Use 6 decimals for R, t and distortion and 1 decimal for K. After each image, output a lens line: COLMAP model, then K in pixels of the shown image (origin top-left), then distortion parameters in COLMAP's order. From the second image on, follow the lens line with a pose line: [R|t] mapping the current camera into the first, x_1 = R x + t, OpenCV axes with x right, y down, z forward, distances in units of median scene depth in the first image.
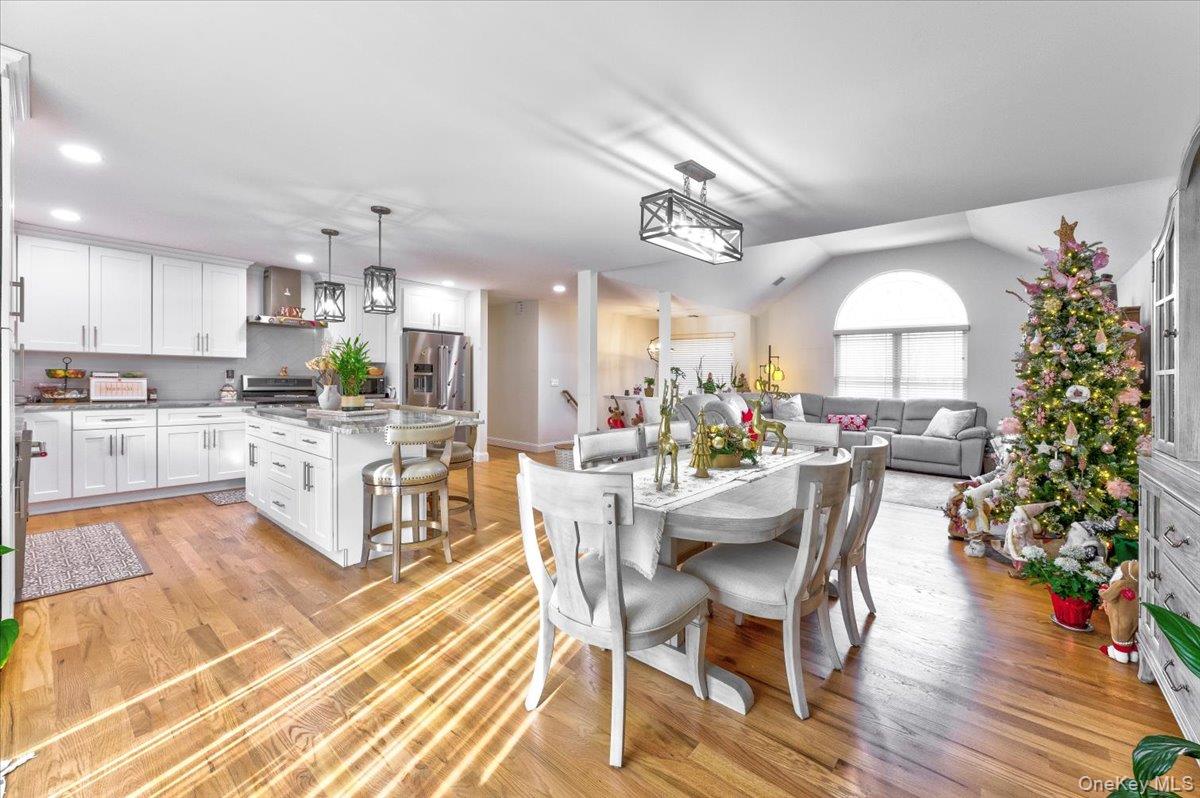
lens RADIAL K [[482.6, 0, 603.0], [0, 482.6, 400.2], [0, 0, 1]] dist [0.000459, -0.000043]
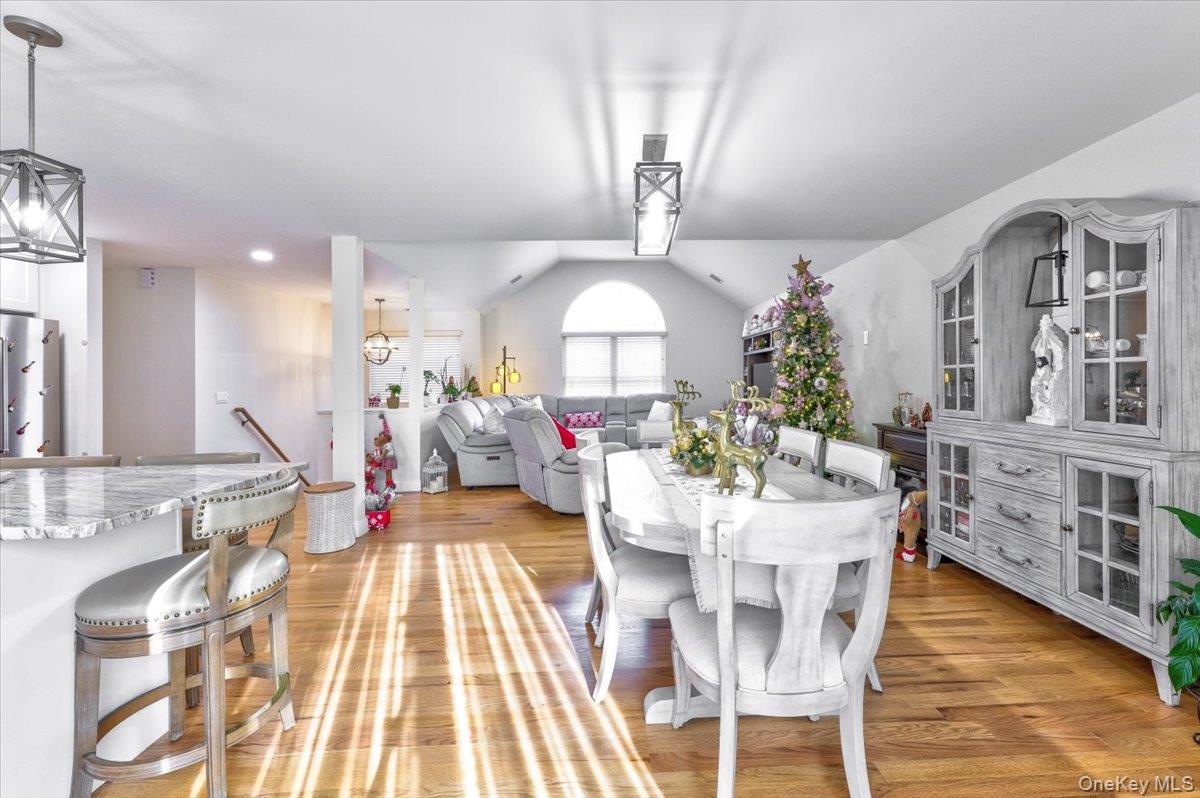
lens RADIAL K [[507.2, 0, 609.6], [0, 507.2, 396.9], [0, 0, 1]] dist [0.002161, 0.000417]
pose [[0.731338, -0.051975, 0.680032, -0.267246], [0.062084, 0.998026, 0.009511, -0.015130], [-0.679184, 0.035263, 0.733120, 0.194262]]
